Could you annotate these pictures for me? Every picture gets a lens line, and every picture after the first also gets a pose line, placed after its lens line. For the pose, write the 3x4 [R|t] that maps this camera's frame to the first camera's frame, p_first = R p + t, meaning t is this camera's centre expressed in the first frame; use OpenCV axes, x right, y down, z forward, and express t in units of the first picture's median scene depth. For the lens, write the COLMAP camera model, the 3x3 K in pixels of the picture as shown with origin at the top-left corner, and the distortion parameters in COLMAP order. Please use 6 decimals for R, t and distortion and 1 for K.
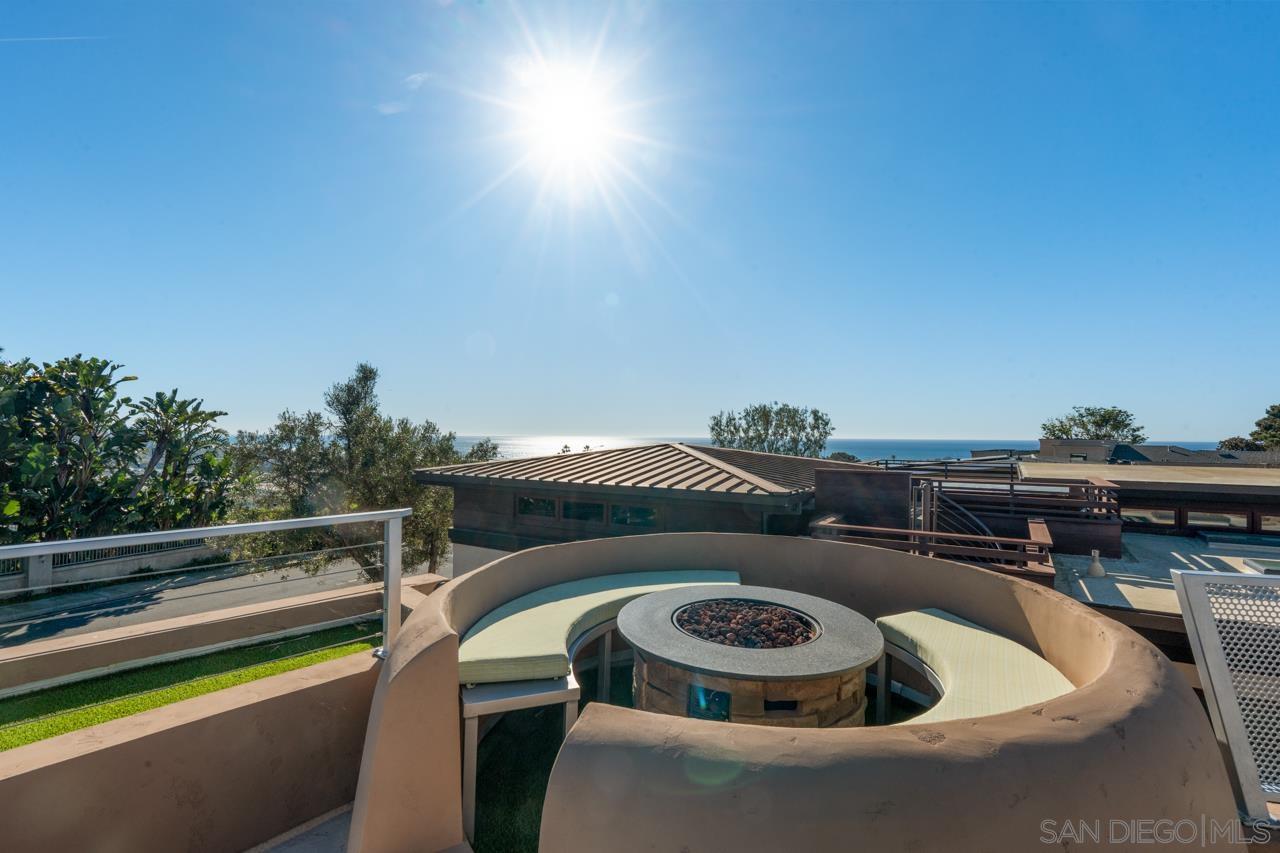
lens RADIAL K [[594.3, 0, 640.0], [0, 594.3, 426.5], [0, 0, 1]] dist [-0.001535, 0.000183]
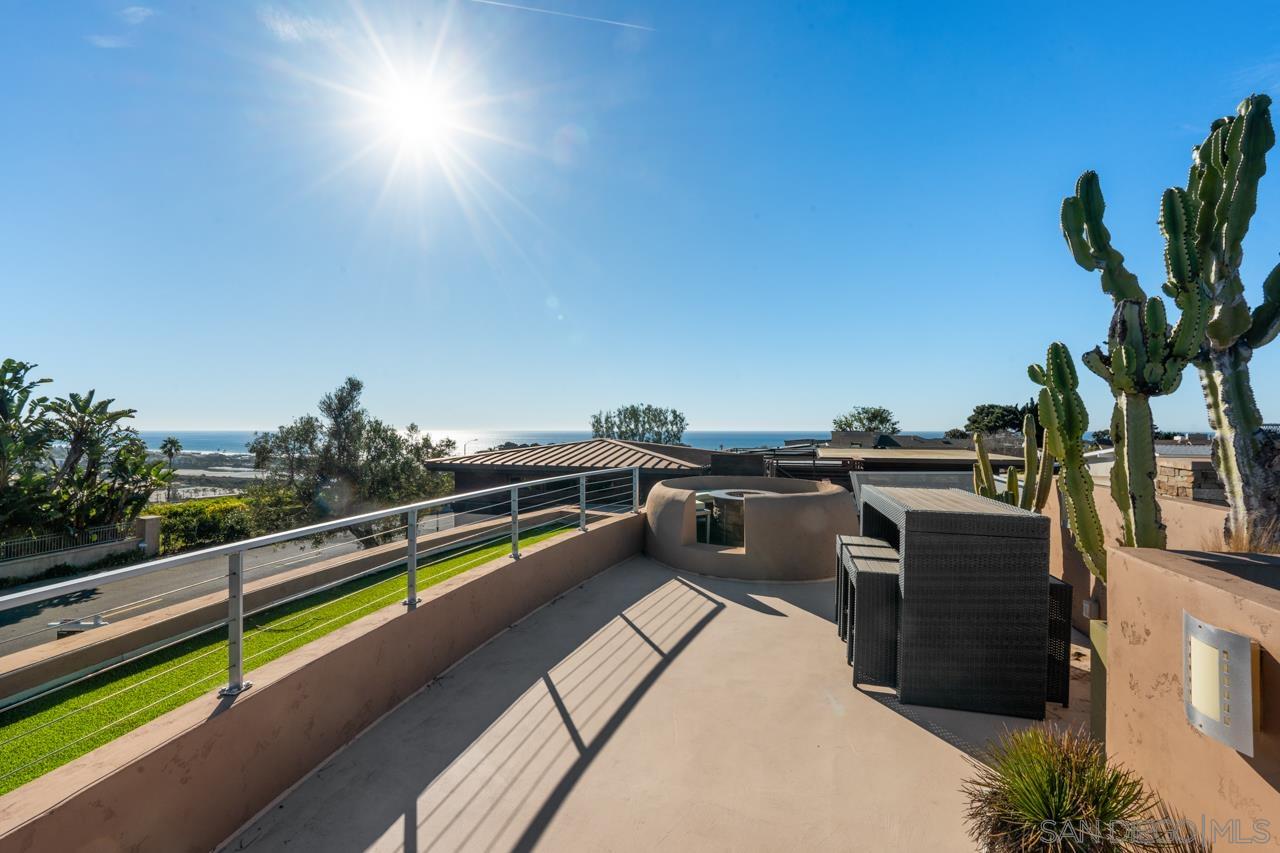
lens RADIAL K [[556.8, 0, 640.0], [0, 556.8, 426.5], [0, 0, 1]] dist [-0.002392, -0.000907]
pose [[0.966597, -0.004969, 0.256252, -0.110587], [0.002108, 0.999932, 0.011439, -0.008935], [-0.256291, -0.010517, 0.966542, -0.172986]]
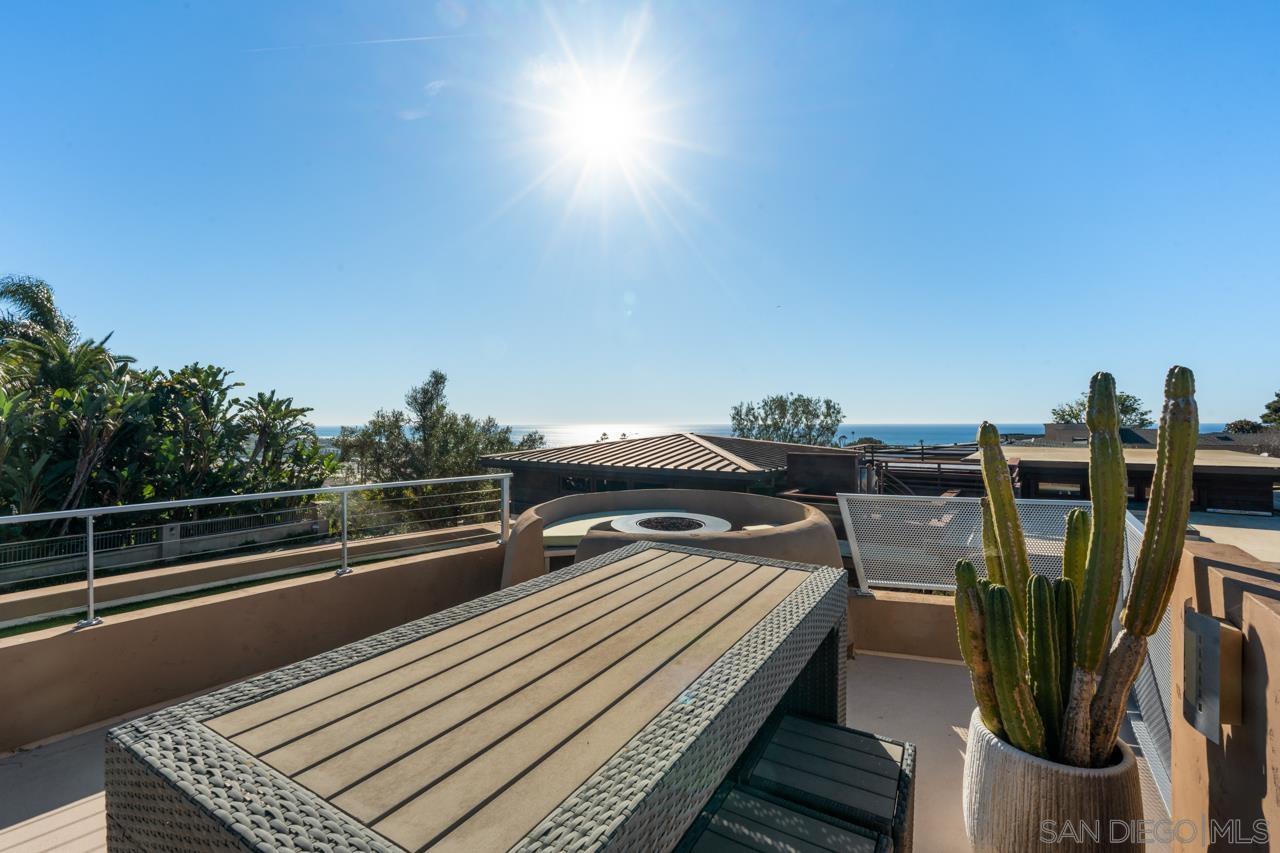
lens RADIAL K [[567.8, 0, 646.5], [0, 567.8, 412.8], [0, 0, 1]] dist [-0.003380, -0.000671]
pose [[0.998725, -0.011088, -0.049248, 0.017638], [0.010943, 0.999935, -0.003198, -0.006013], [0.049281, 0.002655, 0.998781, -0.094806]]
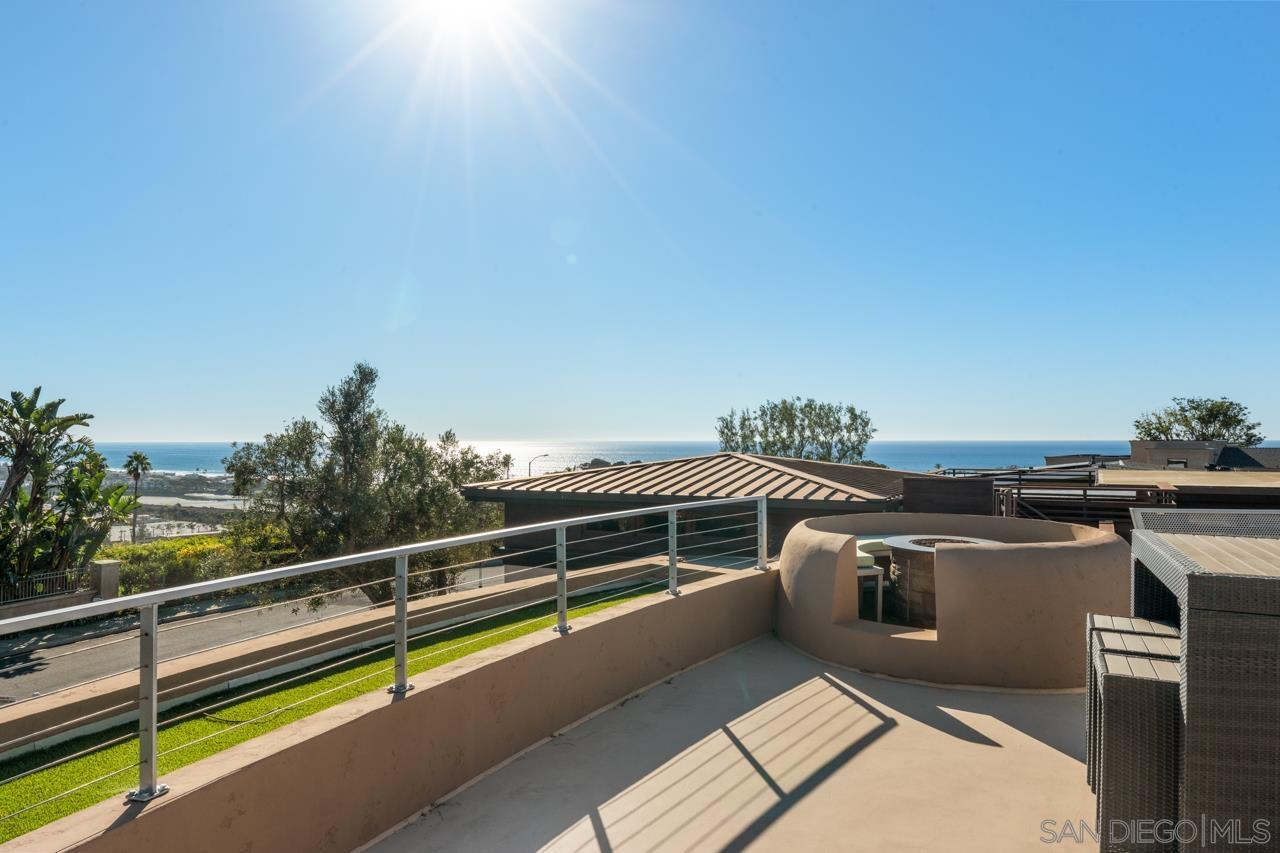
lens RADIAL K [[877.6, 0, 640.0], [0, 877.6, 426.5], [0, 0, 1]] dist [0.002333, -0.001313]
pose [[0.997020, -0.008186, 0.076705, -0.100822], [0.008091, 0.999966, 0.001546, -0.008474], [-0.076715, -0.000921, 0.997053, -0.177227]]
